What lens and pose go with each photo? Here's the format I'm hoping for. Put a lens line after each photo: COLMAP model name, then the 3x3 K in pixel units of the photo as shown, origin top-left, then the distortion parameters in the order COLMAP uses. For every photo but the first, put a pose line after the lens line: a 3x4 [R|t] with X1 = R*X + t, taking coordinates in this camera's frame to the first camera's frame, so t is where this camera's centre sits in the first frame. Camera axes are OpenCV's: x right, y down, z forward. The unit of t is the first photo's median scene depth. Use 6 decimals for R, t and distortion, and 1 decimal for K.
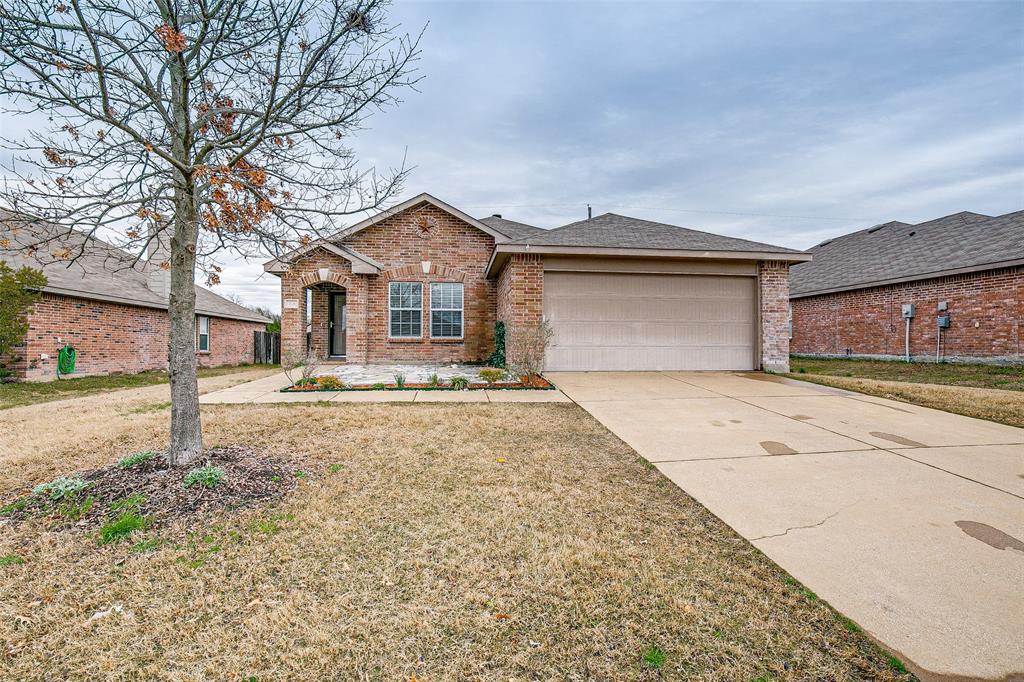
lens RADIAL K [[470.4, 0, 504.7], [0, 470.4, 347.9], [0, 0, 1]] dist [-0.031346, 0.006229]
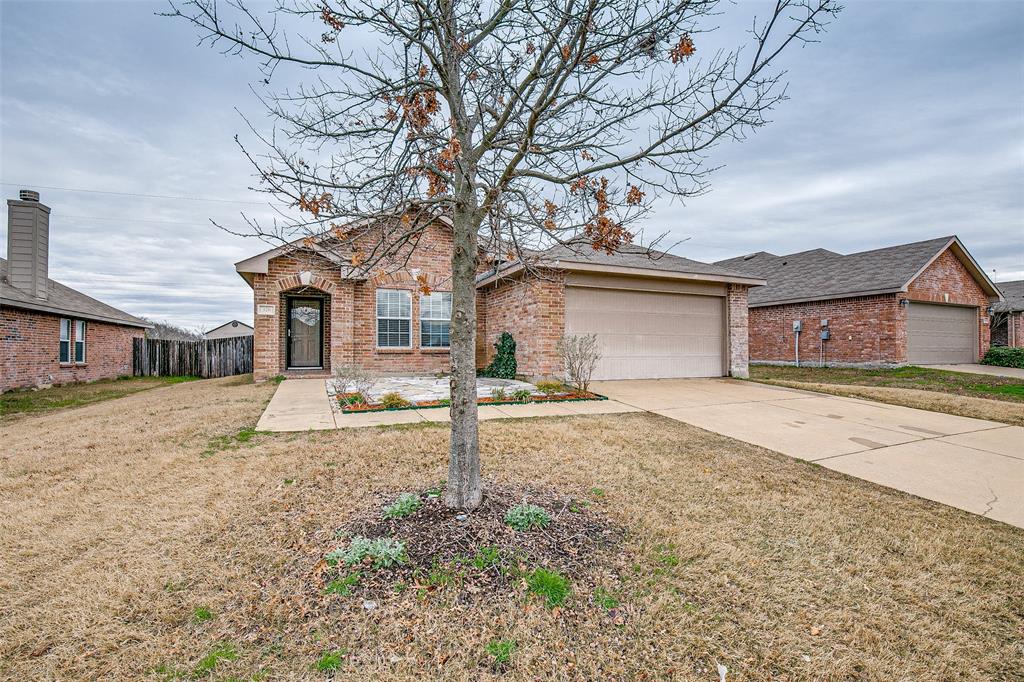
lens RADIAL K [[470.4, 0, 519.4], [0, 470.4, 347.6], [0, 0, 1]] dist [-0.031346, 0.006229]
pose [[0.953257, -0.000411, 0.302160, -0.264620], [0.004057, 0.999926, -0.011437, -0.011413], [-0.302133, 0.012128, 0.953189, 0.025671]]
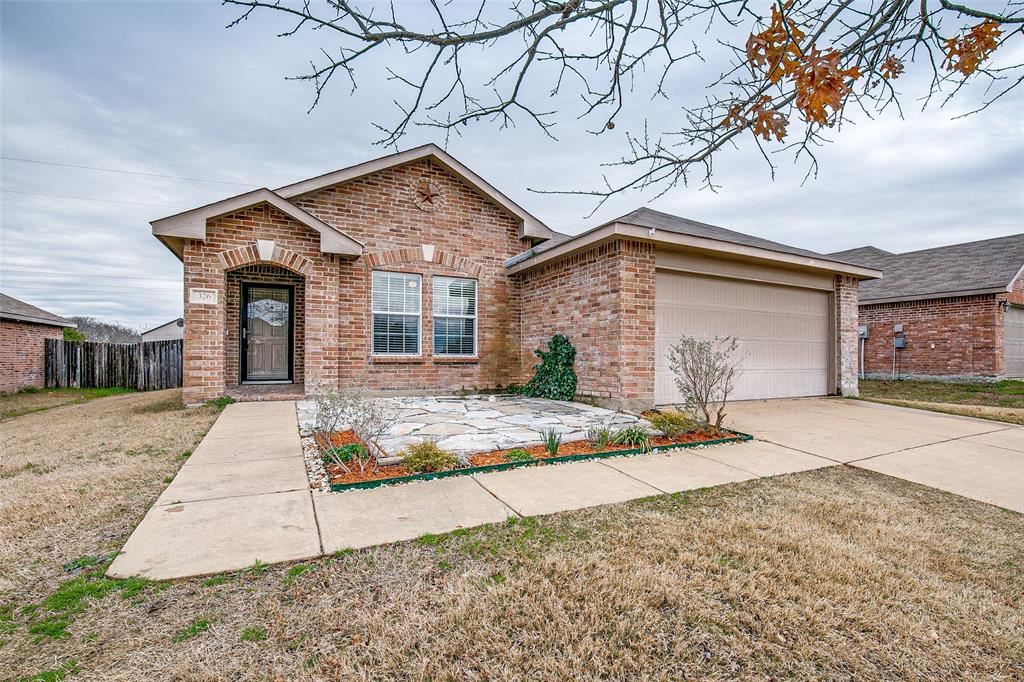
lens RADIAL K [[470.4, 0, 533.8], [0, 470.4, 358.8], [0, 0, 1]] dist [-0.031346, 0.006229]
pose [[0.928096, 0.001474, 0.372338, -0.287891], [-0.001771, 0.999998, 0.000455, -0.018446], [-0.372337, -0.001081, 0.928097, 0.316861]]
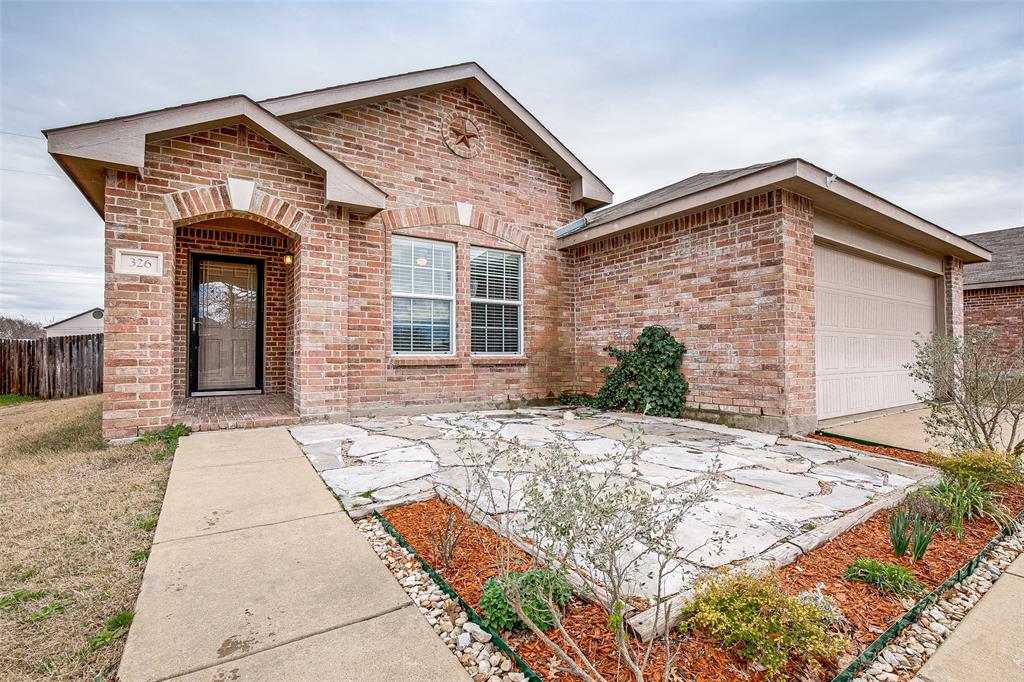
lens RADIAL K [[470.4, 0, 516.5], [0, 470.4, 349.1], [0, 0, 1]] dist [-0.031346, 0.006229]
pose [[0.891757, 0.002109, 0.452510, -0.353994], [0.002555, 0.999950, -0.009695, -0.024336], [-0.452508, 0.009802, 0.891707, 0.549995]]
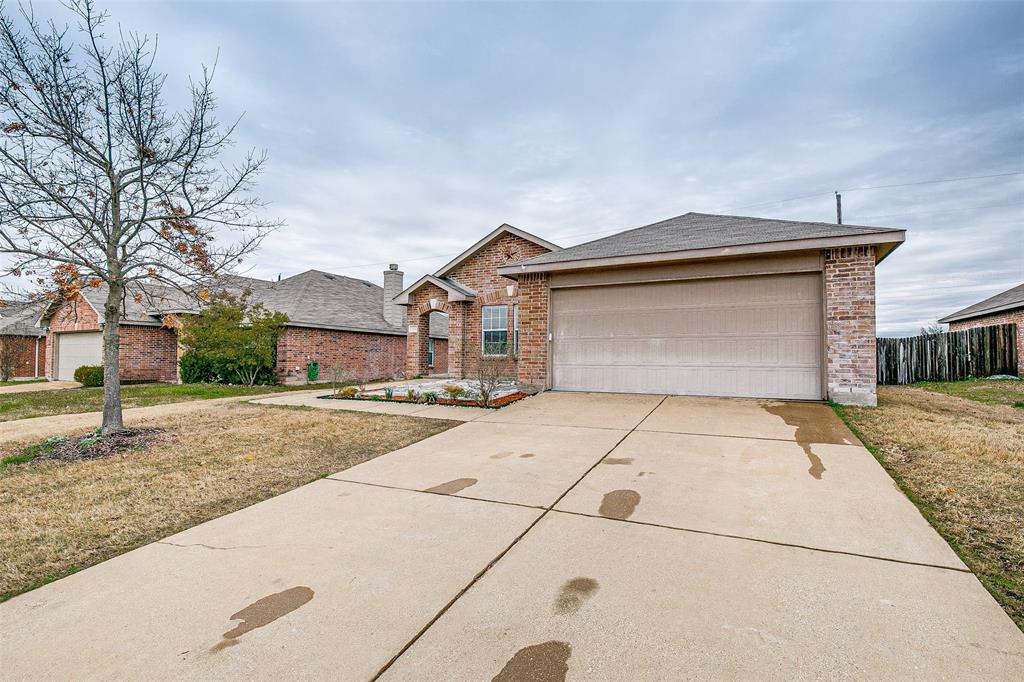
lens RADIAL K [[470.4, 0, 519.6], [0, 470.4, 345.1], [0, 0, 1]] dist [-0.031346, 0.006229]
pose [[0.835705, -0.015124, -0.548970, 0.458890], [-0.005450, 0.999343, -0.035828, -0.007544], [0.549152, 0.032934, 0.835074, 0.112952]]
